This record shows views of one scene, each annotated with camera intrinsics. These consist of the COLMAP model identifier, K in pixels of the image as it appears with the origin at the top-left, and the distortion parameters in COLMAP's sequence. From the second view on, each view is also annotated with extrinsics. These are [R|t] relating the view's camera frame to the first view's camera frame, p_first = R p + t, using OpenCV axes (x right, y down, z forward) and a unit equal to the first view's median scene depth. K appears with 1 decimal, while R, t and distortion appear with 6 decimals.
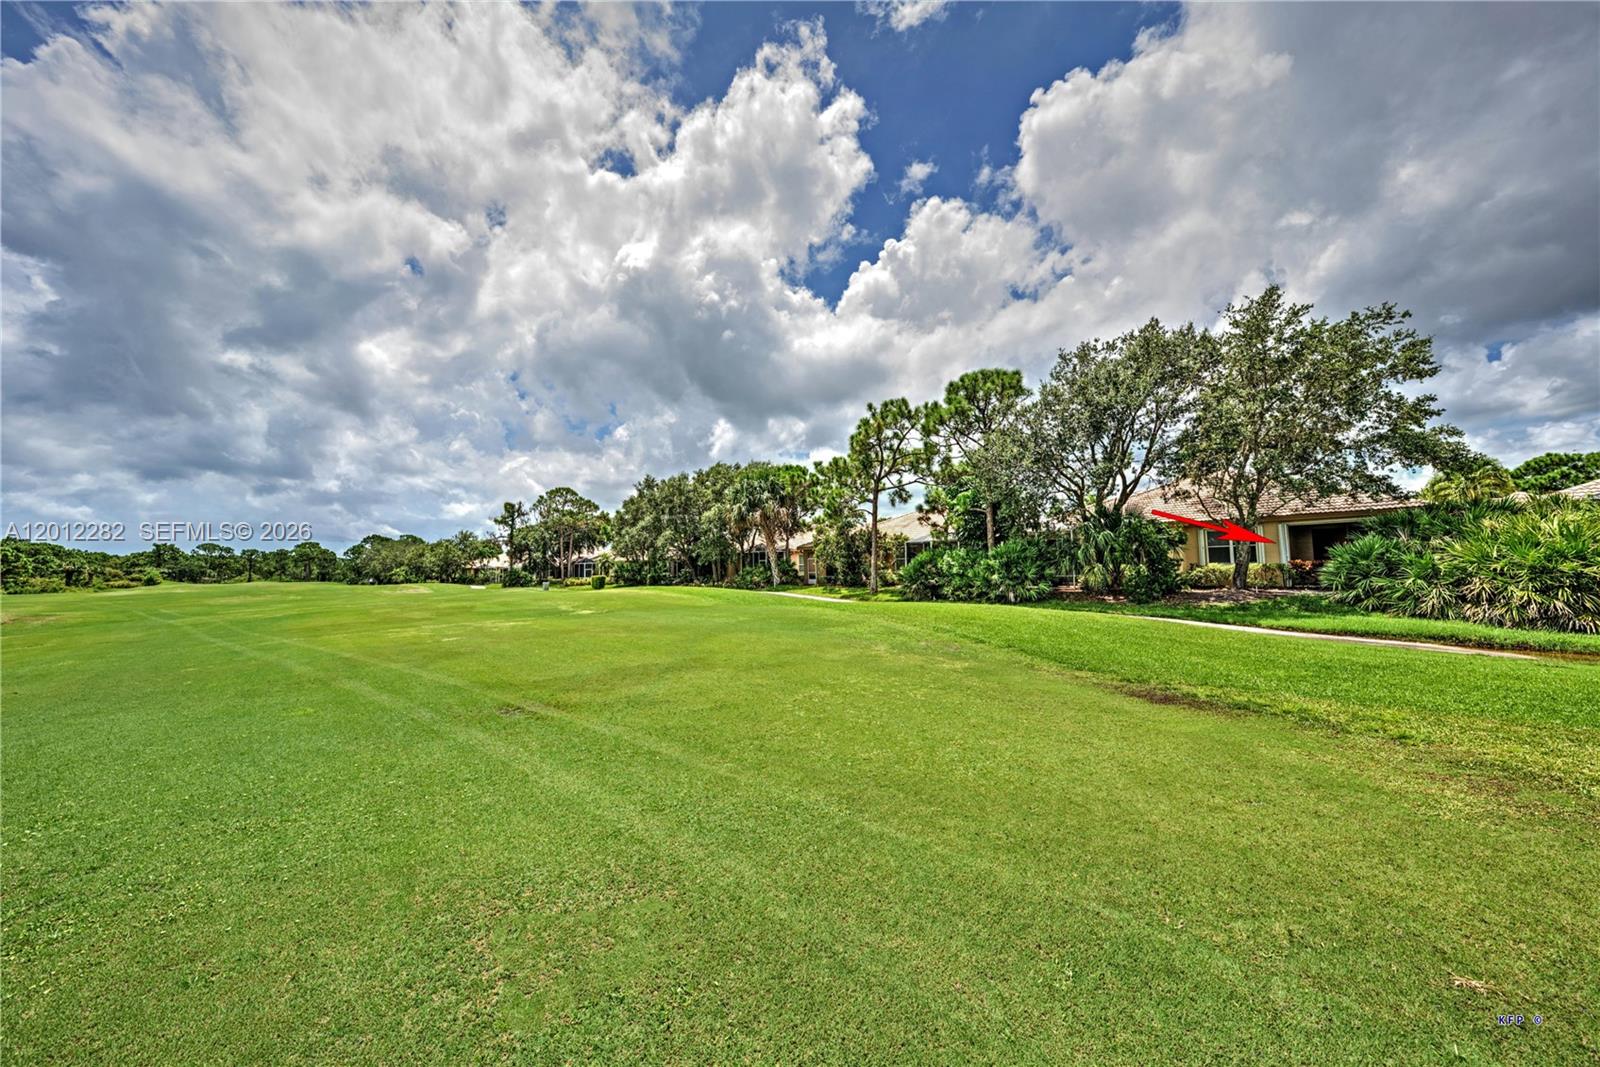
lens RADIAL K [[545.3, 0, 794.9], [0, 545.3, 535.7], [0, 0, 1]] dist [0.000498, -0.000003]
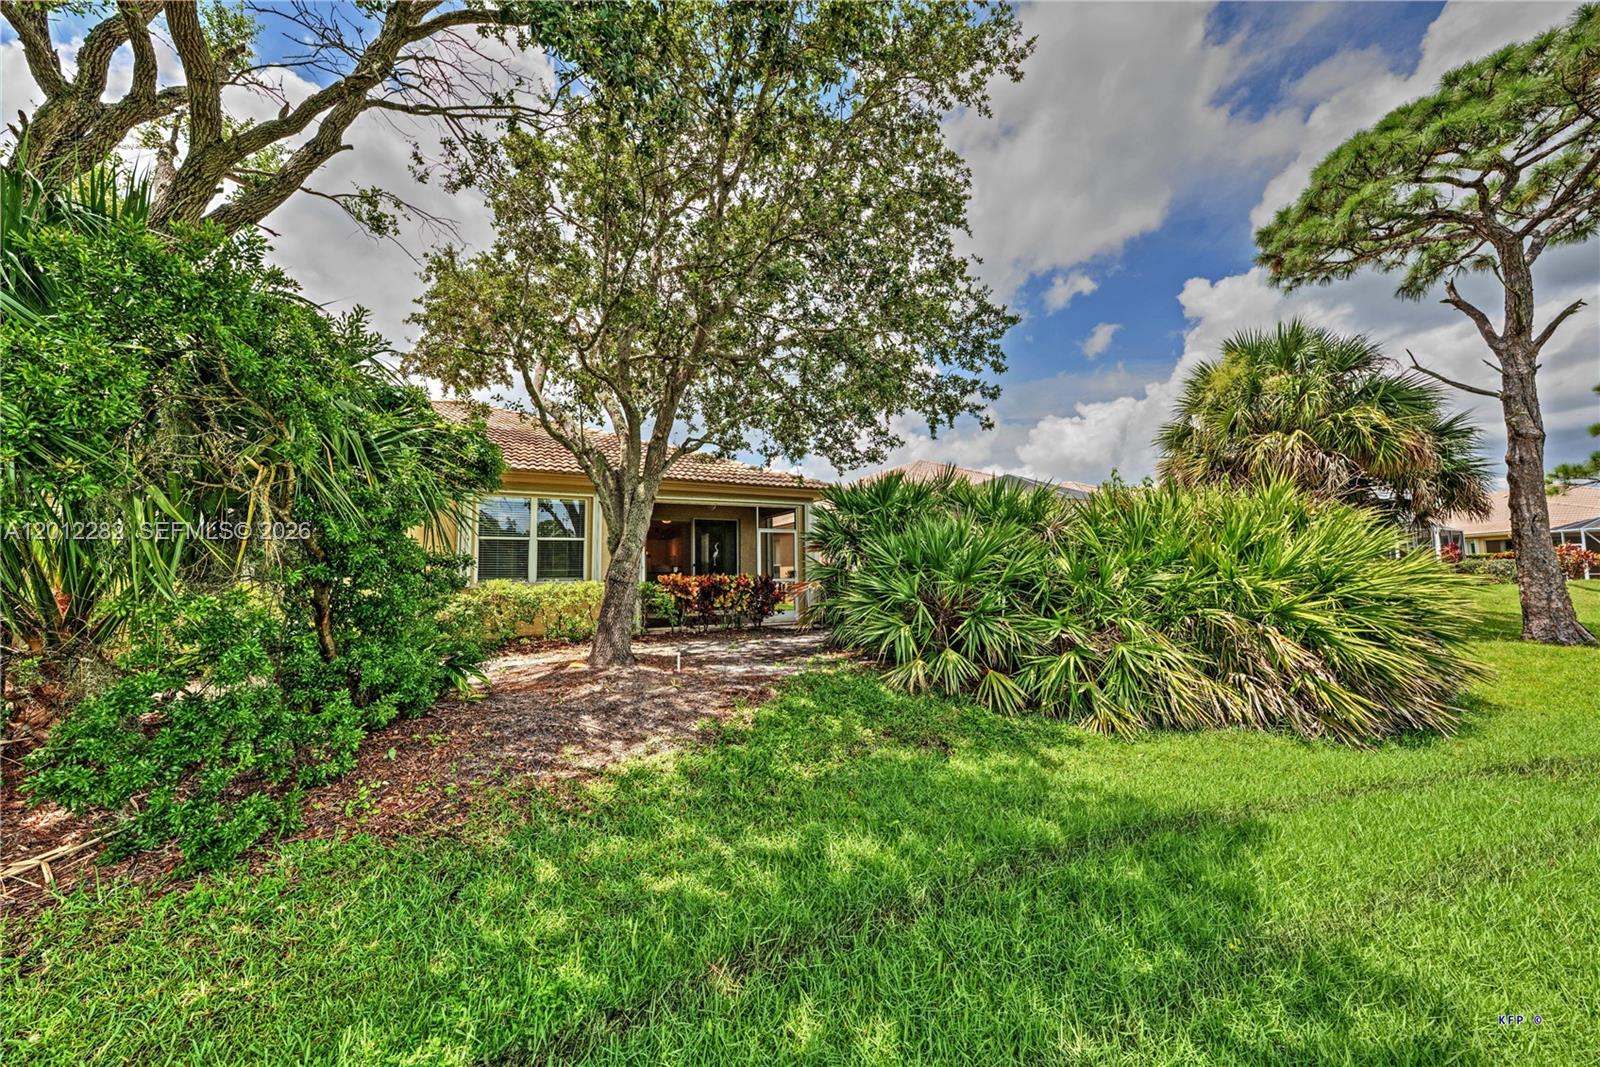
lens RADIAL K [[547.7, 0, 800.0], [0, 547.7, 533.5], [0, 0, 1]] dist [-0.017404, 0.007431]
pose [[0.247359, 0.098964, 0.963857, 0.217555], [-0.050830, 0.994726, -0.089088, 0.019790], [-0.967590, -0.026956, 0.251085, 0.340945]]
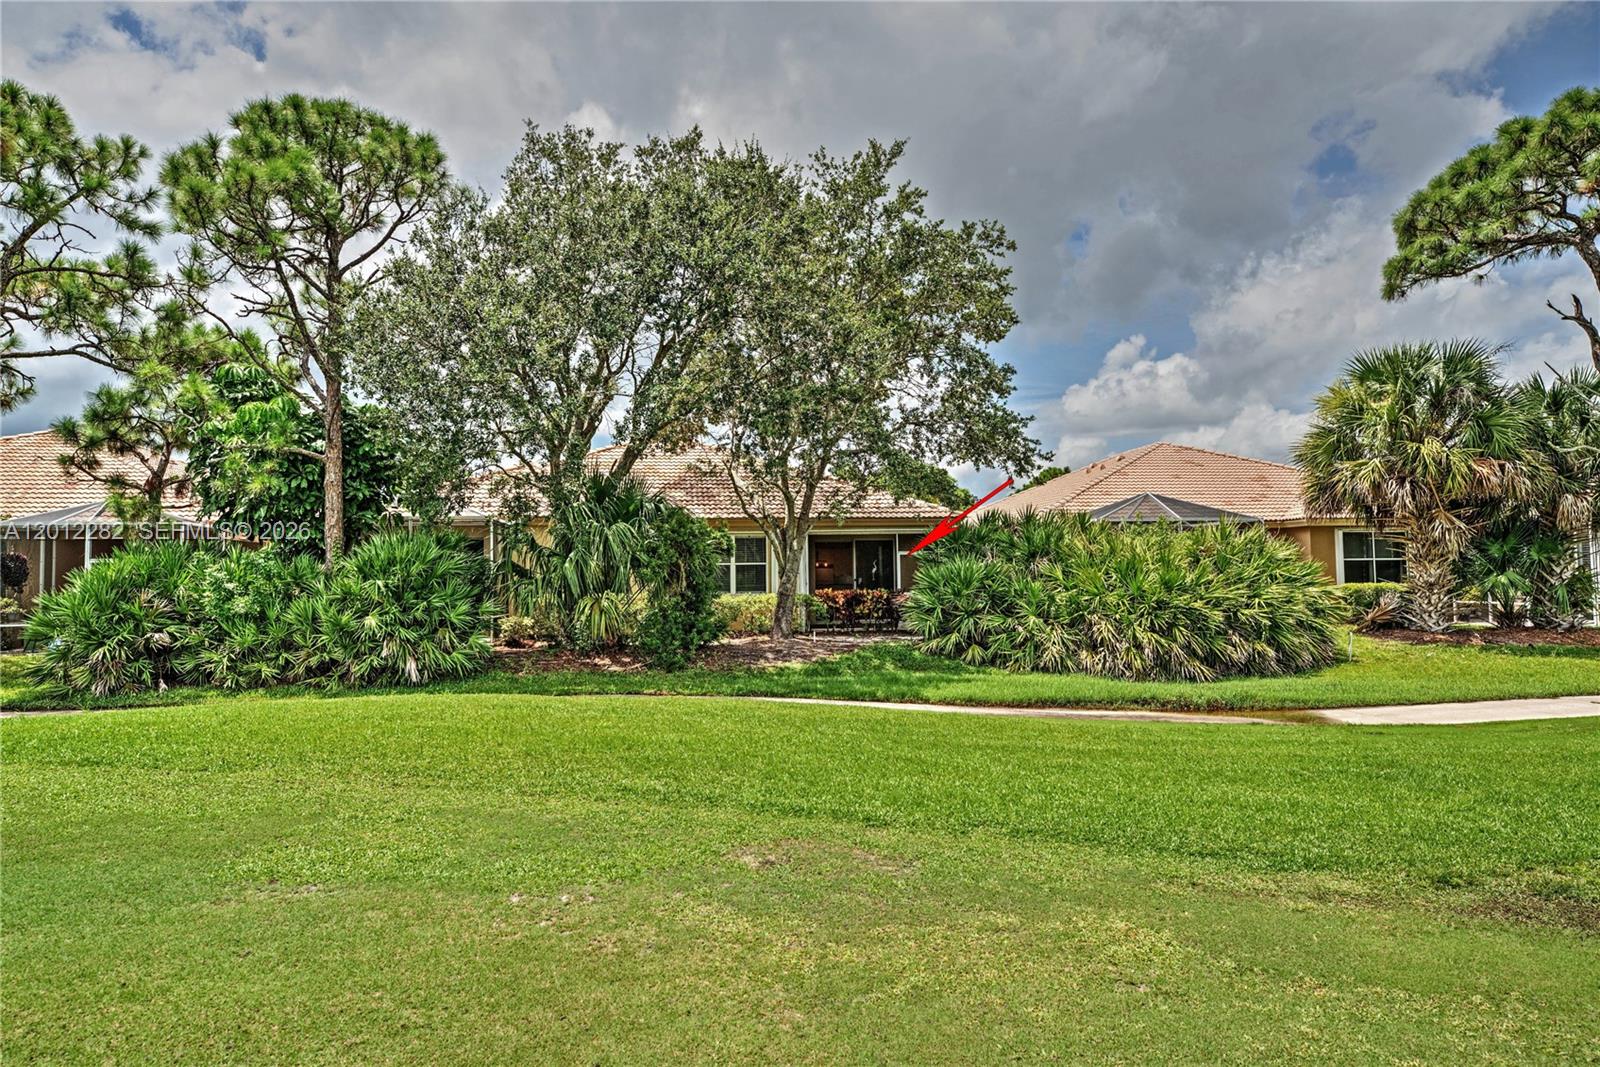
lens RADIAL K [[1021.8, 0, 800.0], [0, 1021.8, 533.5], [0, 0, 1]] dist [0.041270, -0.000484]
pose [[0.560994, 0.060066, 0.825638, -0.039163], [-0.052322, 0.997943, -0.037050, 0.010948], [-0.826165, -0.022415, 0.562983, 0.153942]]
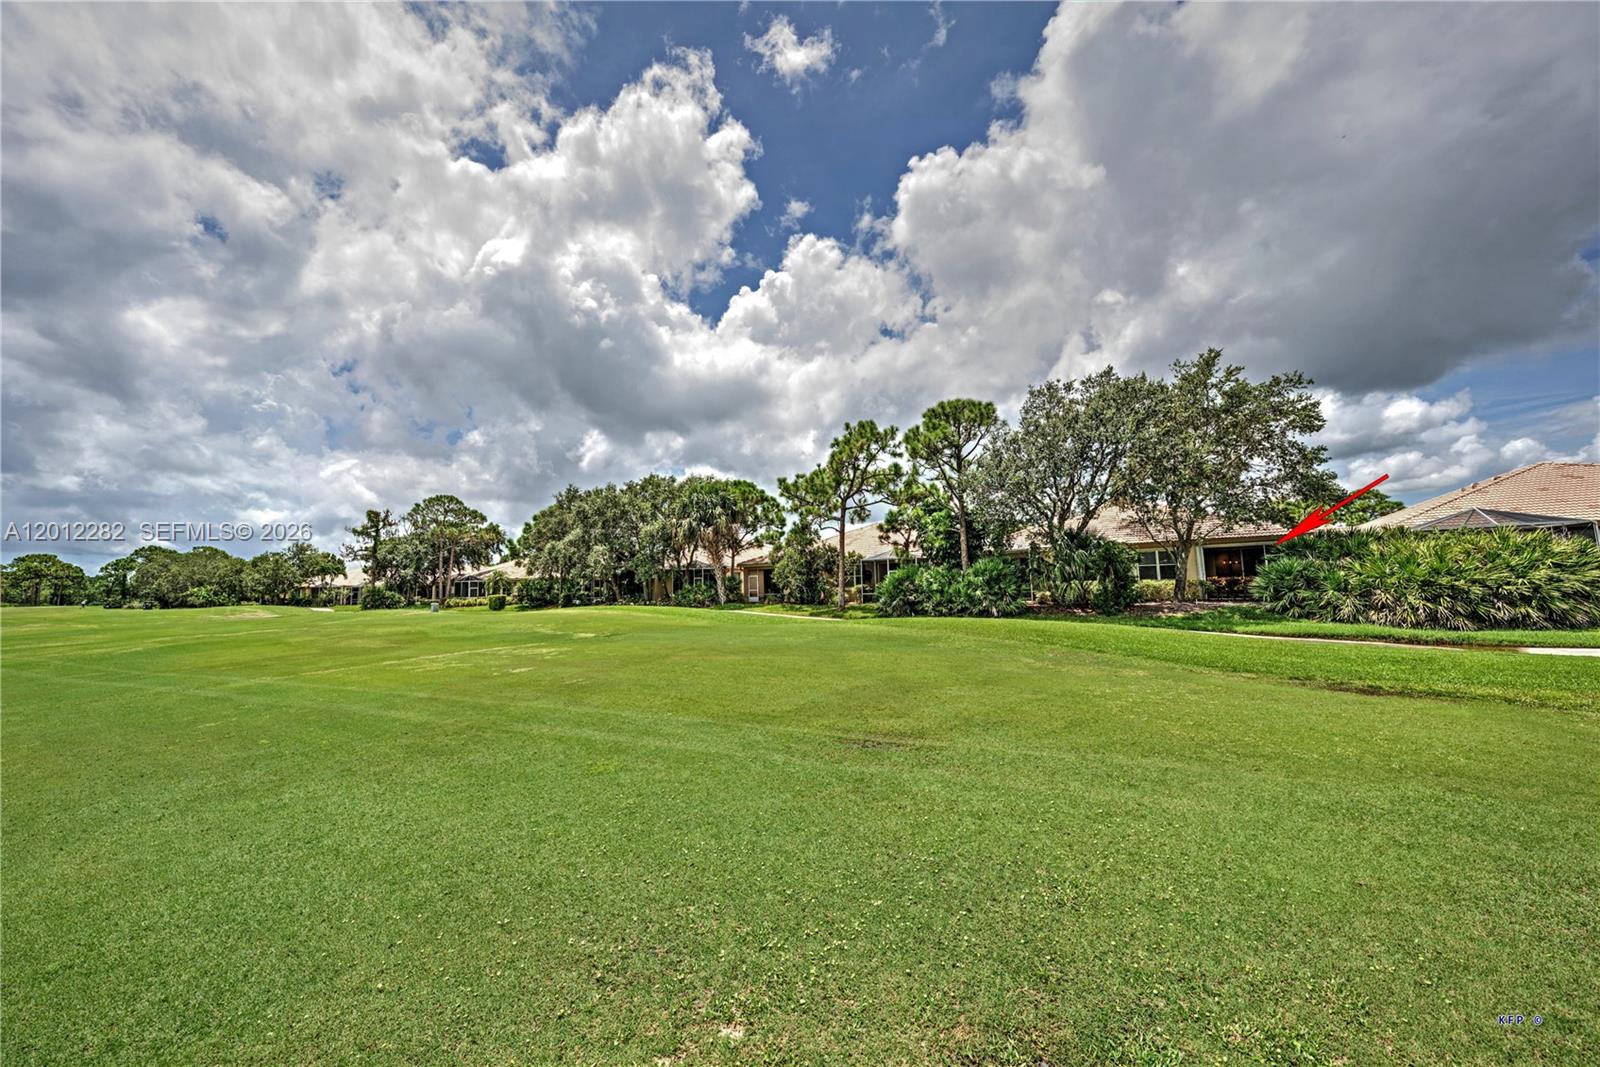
lens RADIAL K [[547.7, 0, 800.0], [0, 547.7, 533.5], [0, 0, 1]] dist [-0.017404, 0.007431]
pose [[0.974208, 0.019720, 0.224789, -0.102806], [-0.011151, 0.999164, -0.039325, 0.002787], [-0.225377, 0.035804, 0.973613, 0.017707]]
